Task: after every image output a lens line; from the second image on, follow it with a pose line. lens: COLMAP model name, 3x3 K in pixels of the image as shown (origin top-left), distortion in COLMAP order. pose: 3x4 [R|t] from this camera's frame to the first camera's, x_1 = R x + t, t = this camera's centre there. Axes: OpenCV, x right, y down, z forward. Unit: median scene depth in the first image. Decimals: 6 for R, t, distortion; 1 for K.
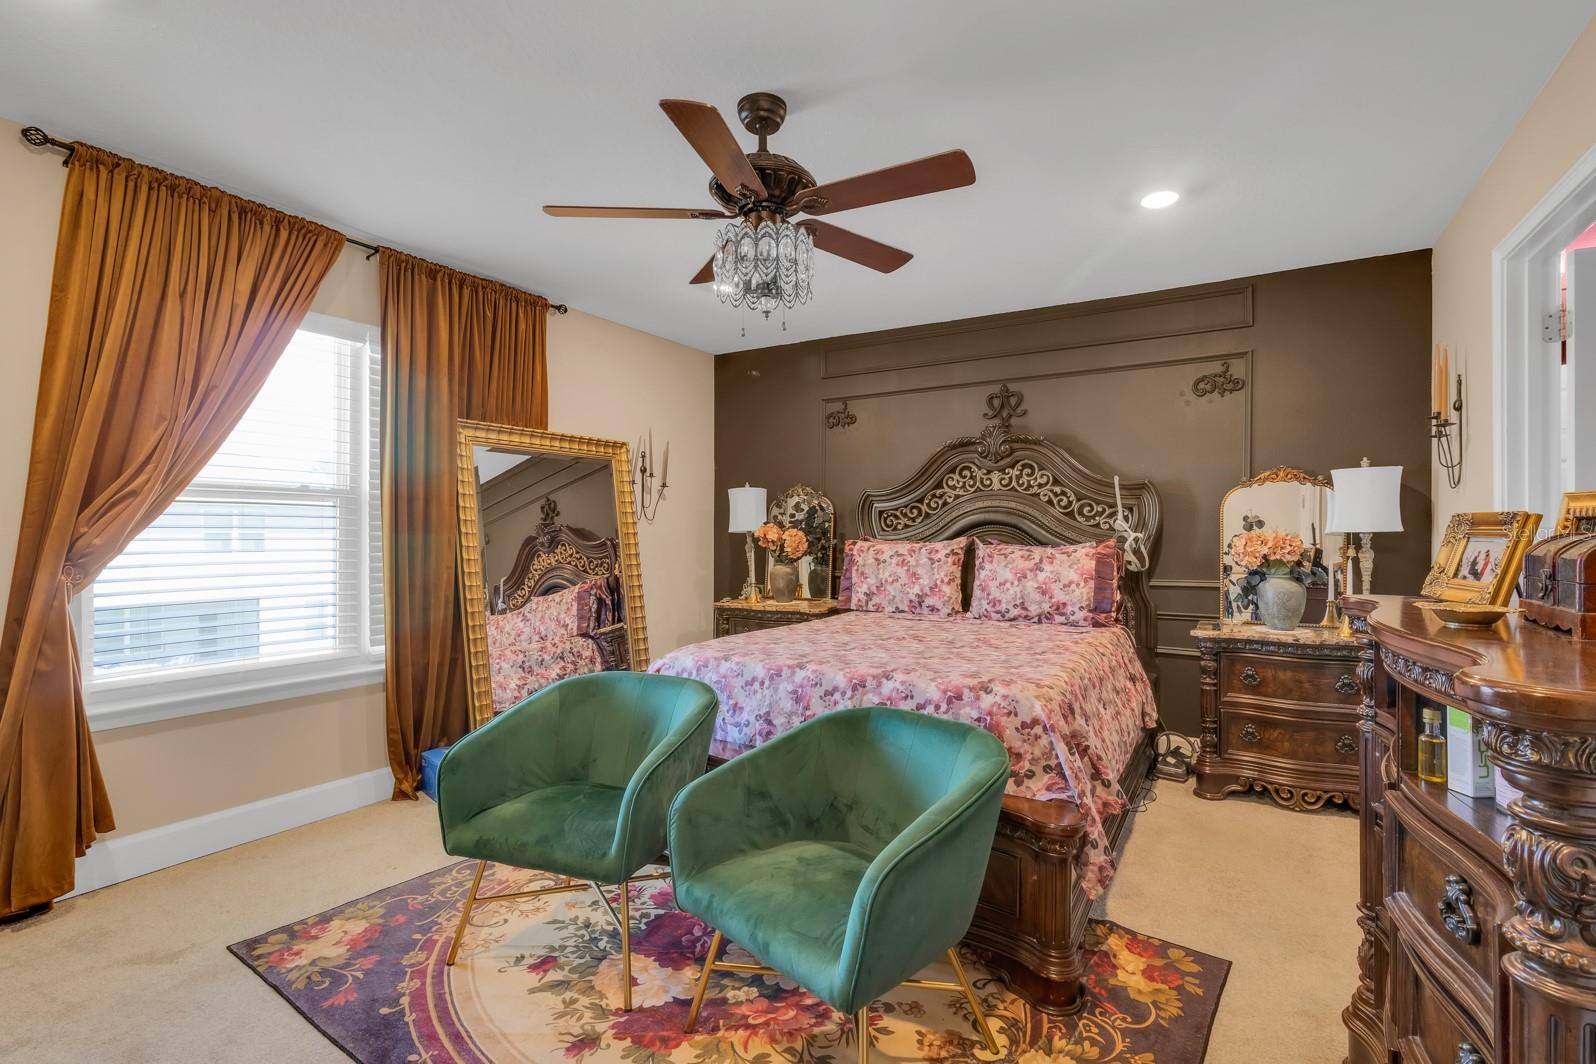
lens RADIAL K [[729.5, 0, 797.1], [0, 729.5, 530.2], [0, 0, 1]] dist [0.001541, 0.000028]
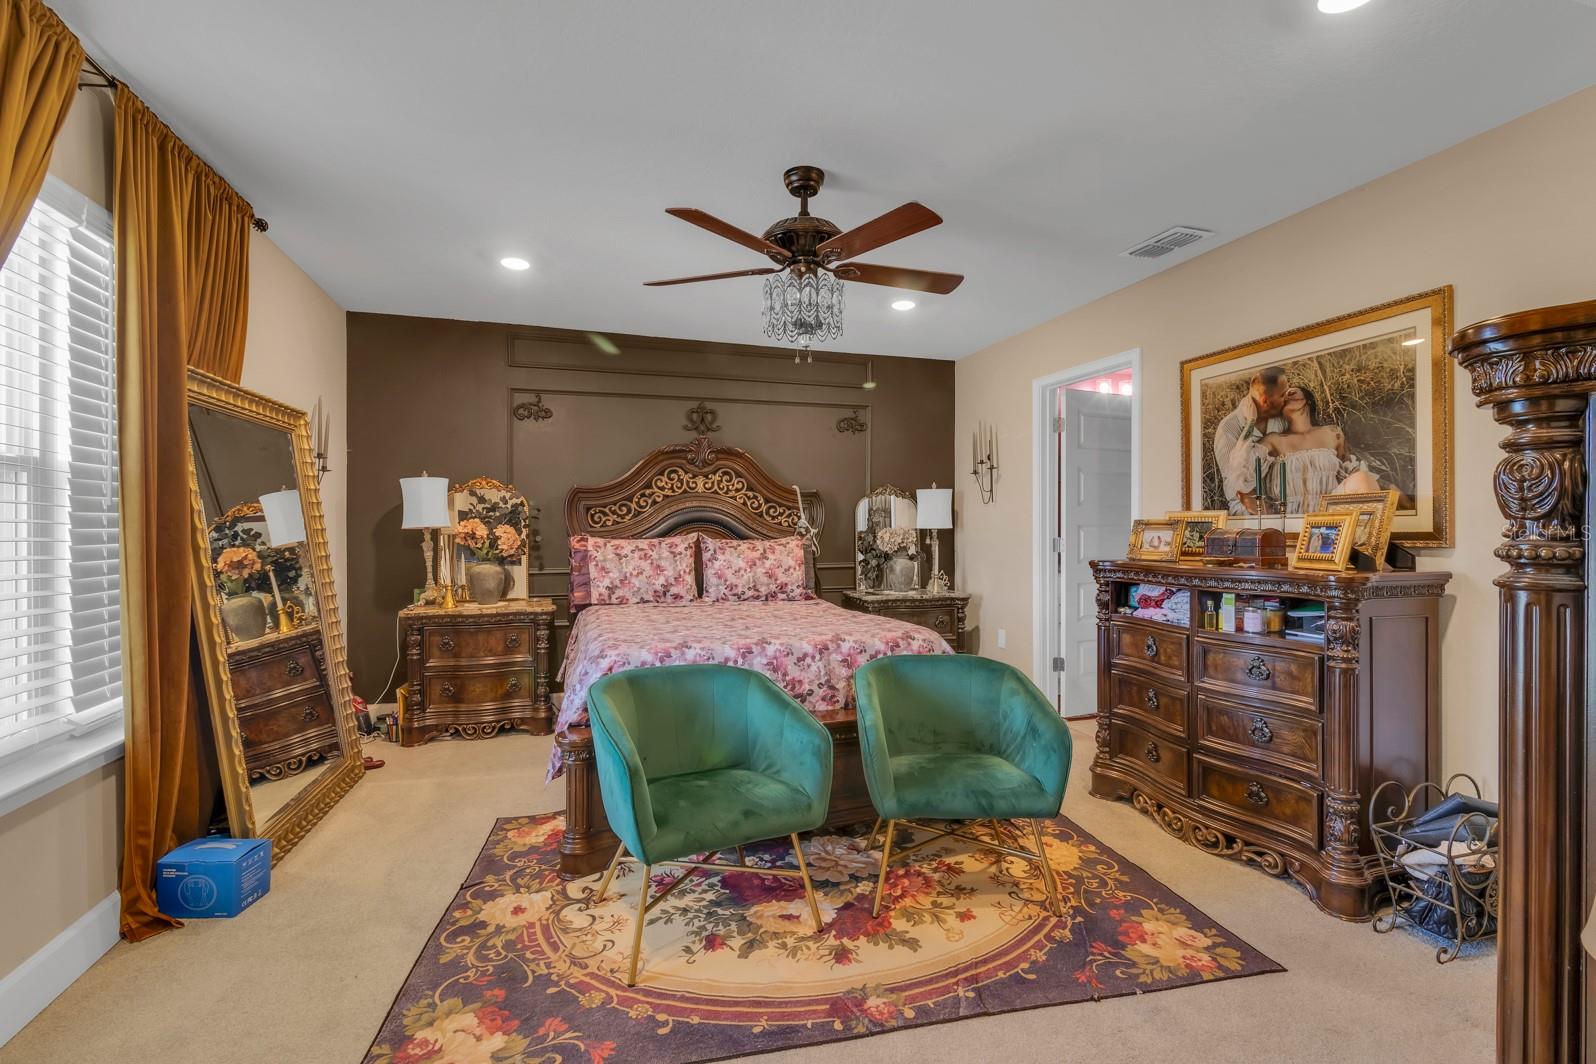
lens RADIAL K [[729.5, 0, 800.2], [0, 729.5, 532.5], [0, 0, 1]] dist [0.001541, 0.000028]
pose [[0.671494, -0.003721, 0.741001, -0.509776], [-0.002281, 0.999972, 0.007089, 0.000534], [-0.741006, -0.006451, 0.671467, 0.103548]]
